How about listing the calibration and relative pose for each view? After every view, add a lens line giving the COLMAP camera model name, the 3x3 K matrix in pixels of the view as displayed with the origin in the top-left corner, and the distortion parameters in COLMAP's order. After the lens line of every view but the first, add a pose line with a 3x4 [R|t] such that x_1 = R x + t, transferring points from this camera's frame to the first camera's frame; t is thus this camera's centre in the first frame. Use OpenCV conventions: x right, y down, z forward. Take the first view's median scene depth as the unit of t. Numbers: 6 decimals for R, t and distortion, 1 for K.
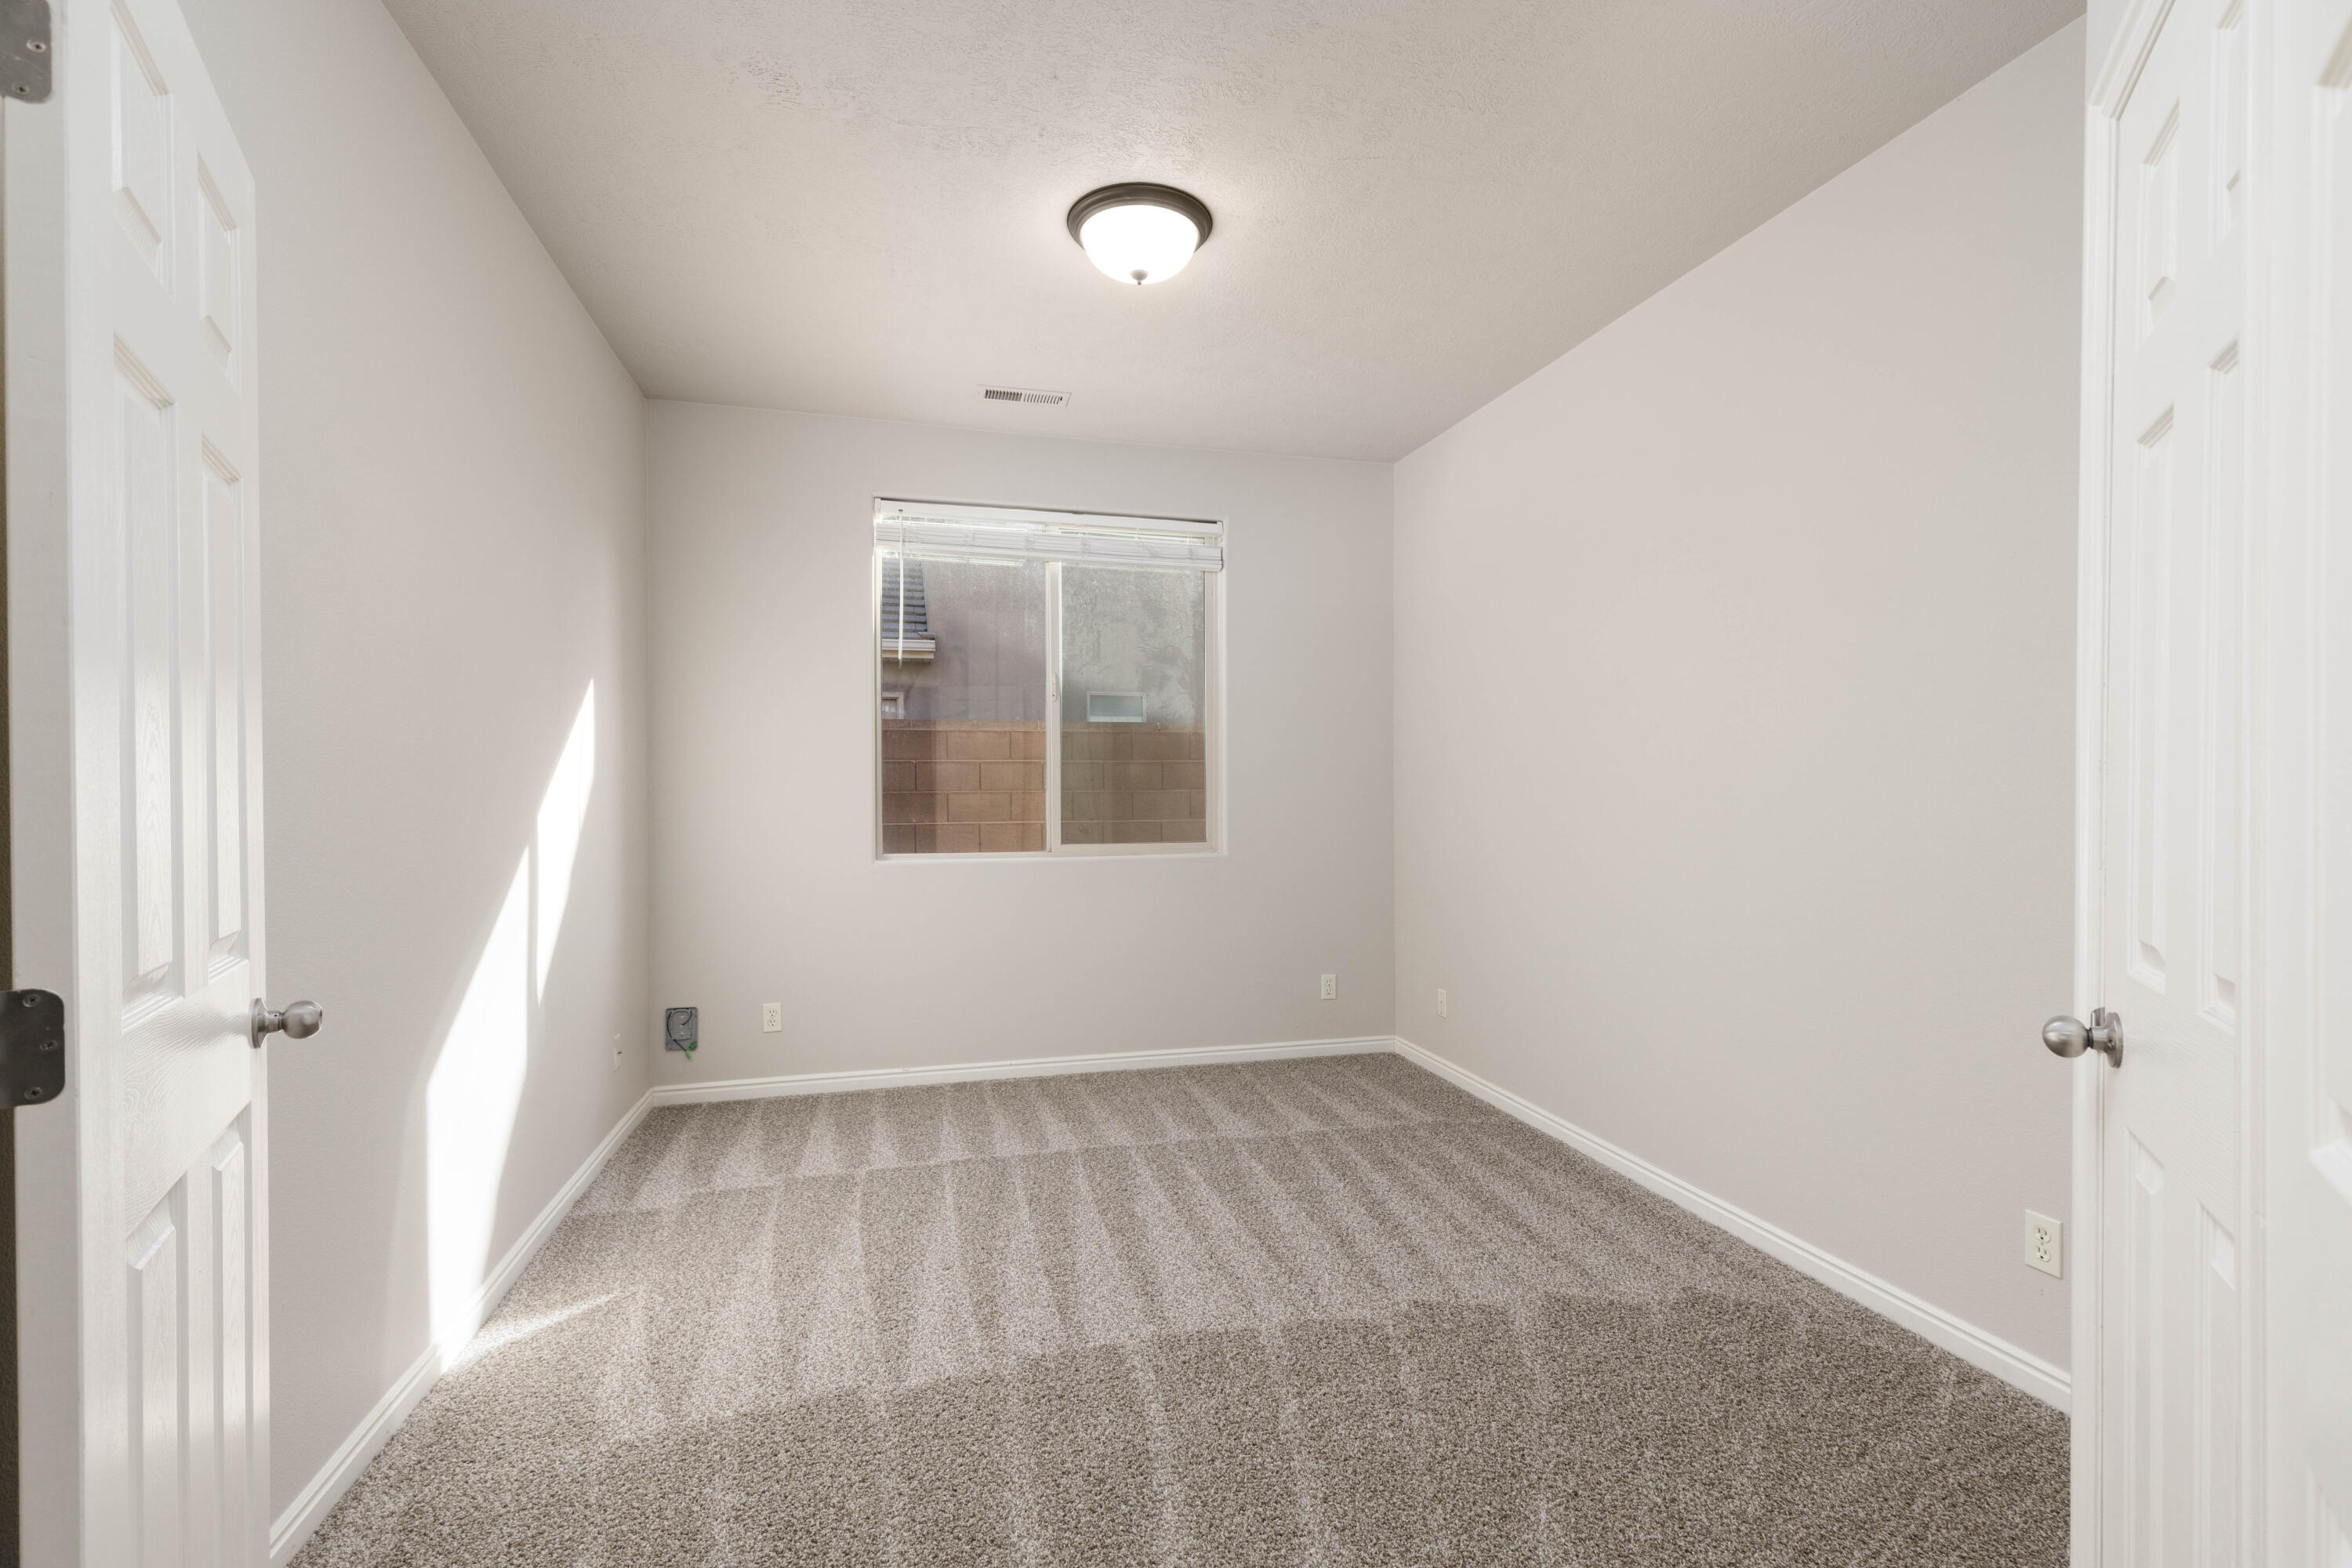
lens RADIAL K [[1043.3, 0, 1190.4], [0, 1043.3, 796.7], [0, 0, 1]] dist [0.003964, 0.000596]
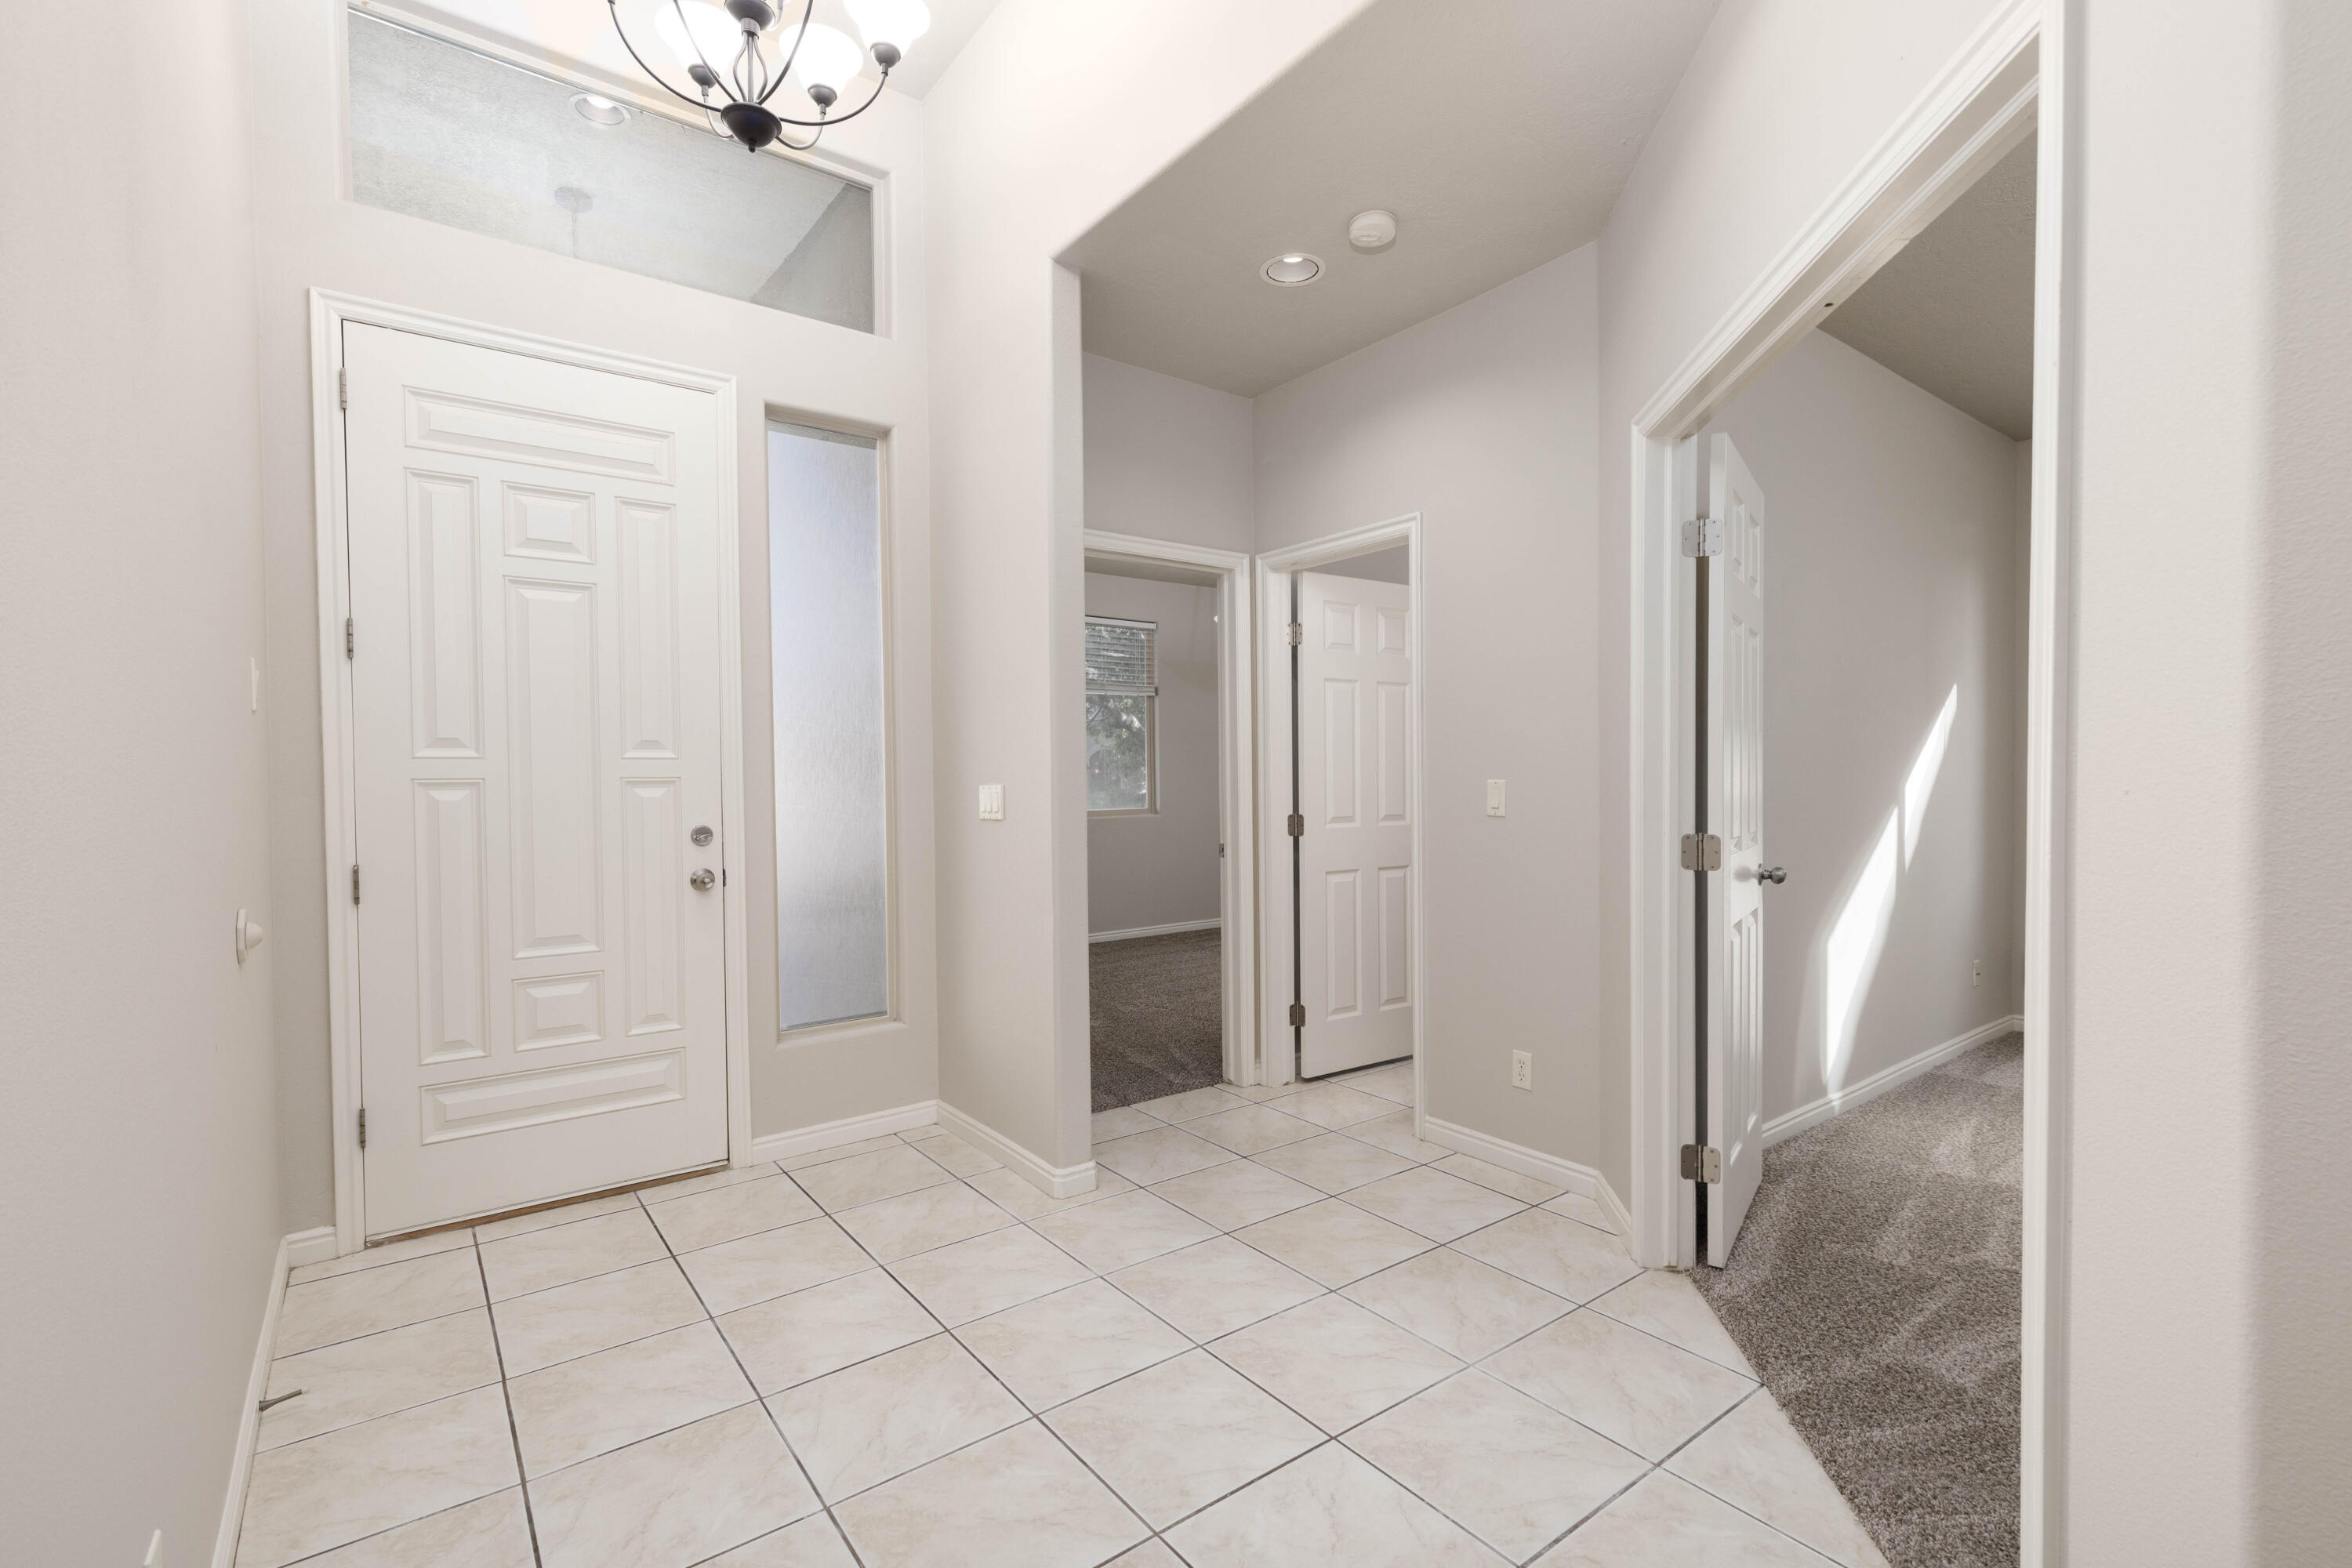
lens RADIAL K [[1043.3, 0, 1177.3], [0, 1043.3, 790.0], [0, 0, 1]] dist [0.003964, 0.000596]
pose [[0.366394, 0.019572, -0.930254, 0.715651], [-0.001211, 0.999788, 0.020558, -0.008462], [0.930459, -0.006406, 0.366340, -0.962420]]
